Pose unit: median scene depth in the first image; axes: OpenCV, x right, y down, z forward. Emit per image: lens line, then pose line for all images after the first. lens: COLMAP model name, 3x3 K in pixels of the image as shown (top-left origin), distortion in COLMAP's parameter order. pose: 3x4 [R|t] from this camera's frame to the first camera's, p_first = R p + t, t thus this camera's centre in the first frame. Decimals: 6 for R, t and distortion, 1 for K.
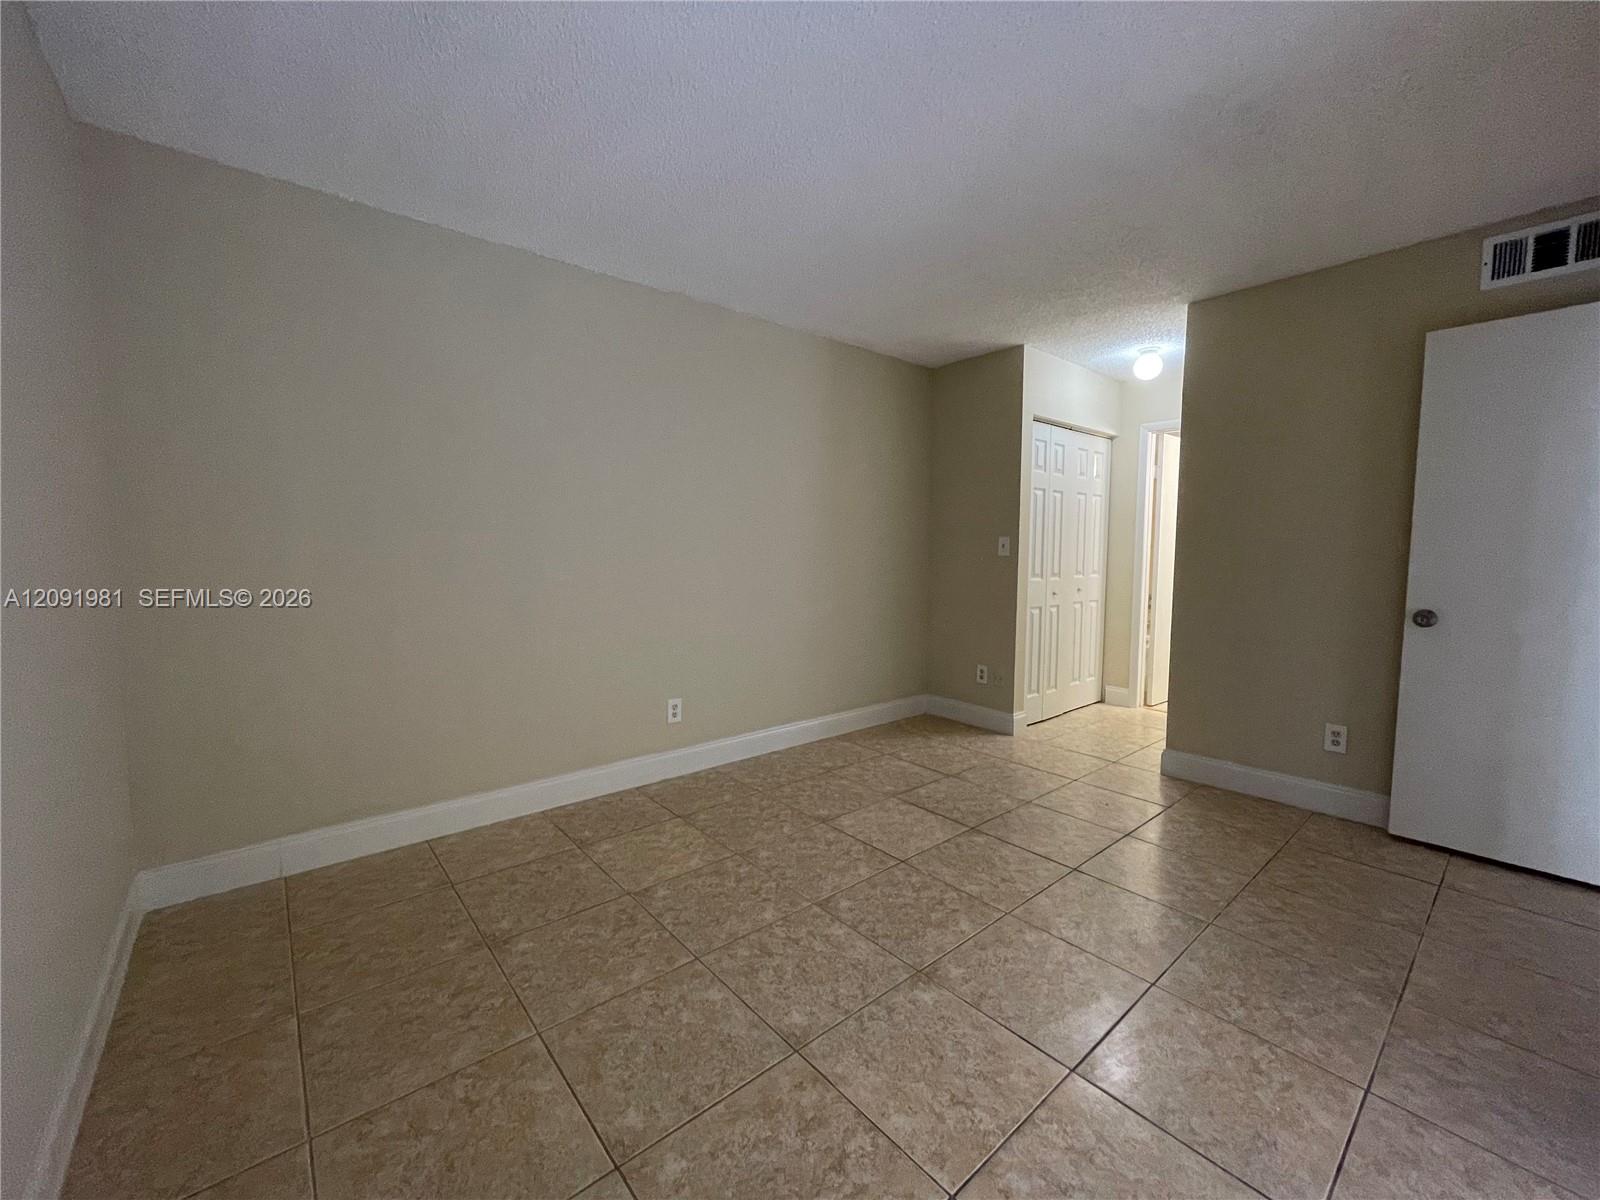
lens RADIAL K [[650.4, 0, 801.4], [0, 650.4, 604.3], [0, 0, 1]] dist [0.002815, -0.000103]
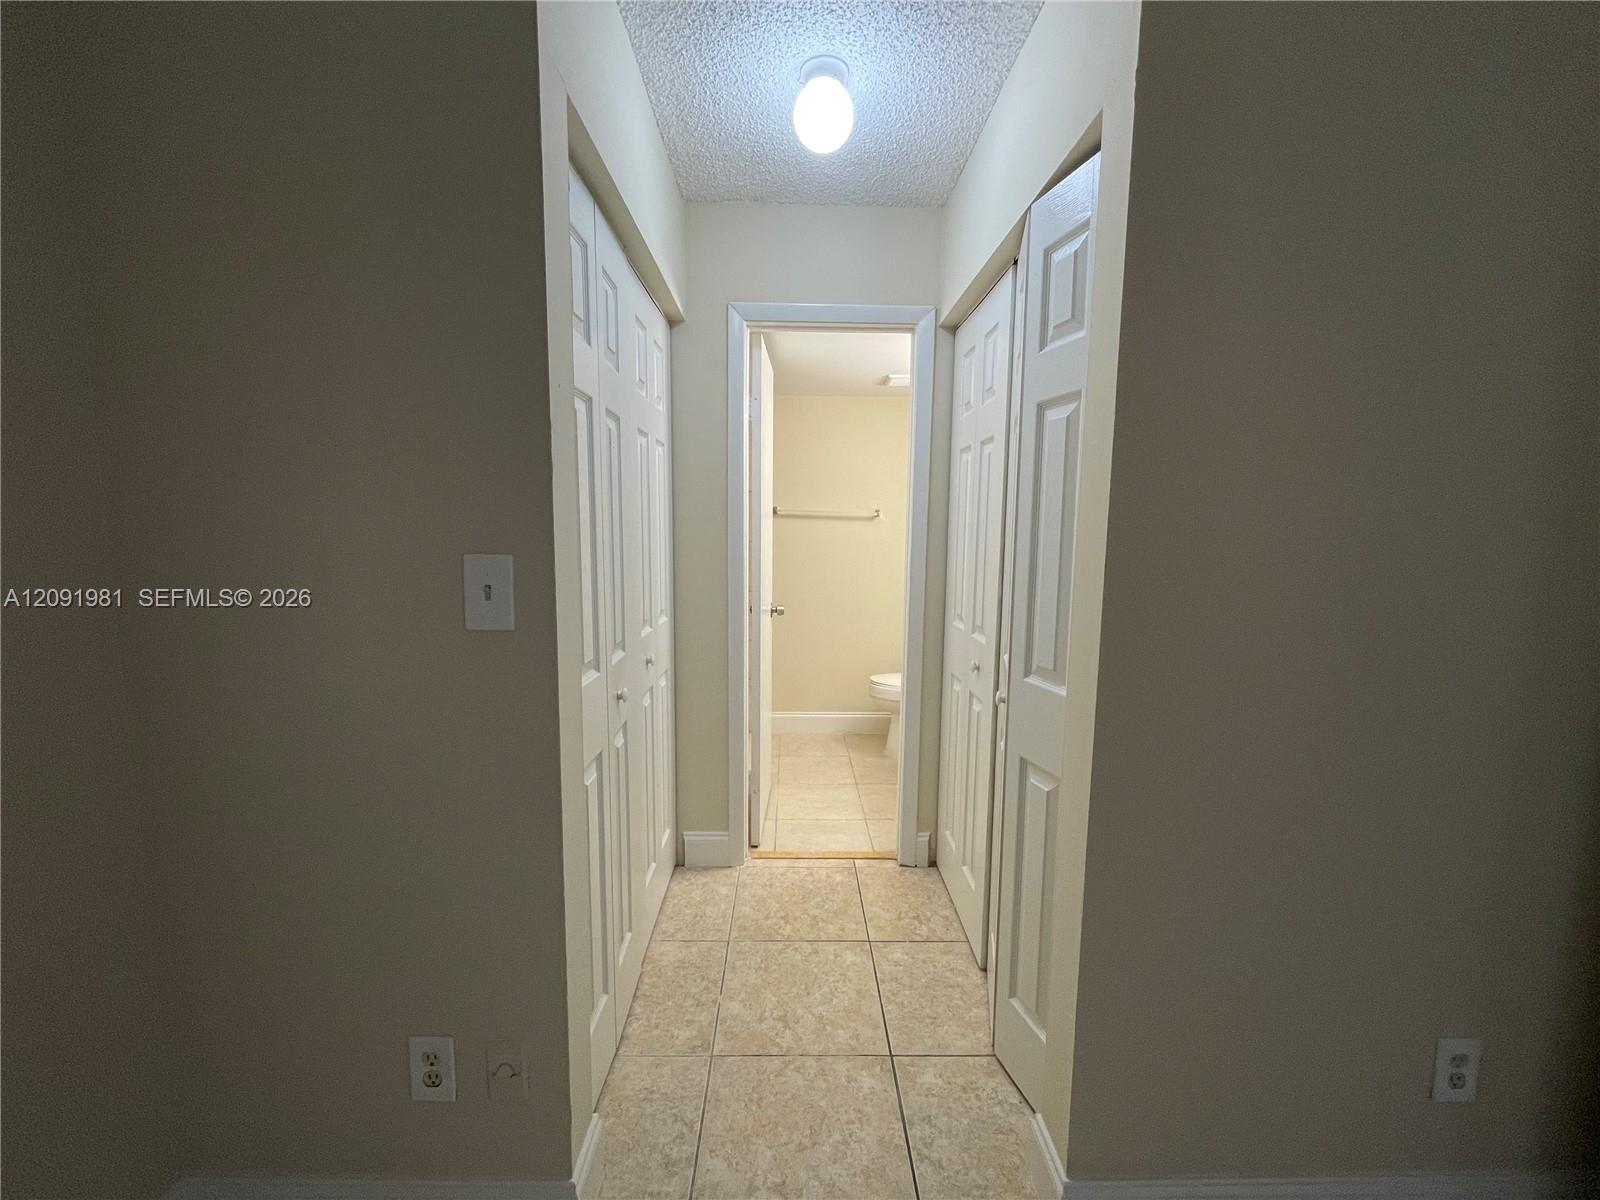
lens RADIAL K [[650.4, 0, 790.0], [0, 650.4, 601.5], [0, 0, 1]] dist [0.002815, -0.000103]
pose [[0.654151, -0.087635, 0.751270, 0.190671], [0.061713, 0.996137, 0.062463, -0.090311], [-0.753842, 0.005503, 0.657033, 0.719380]]
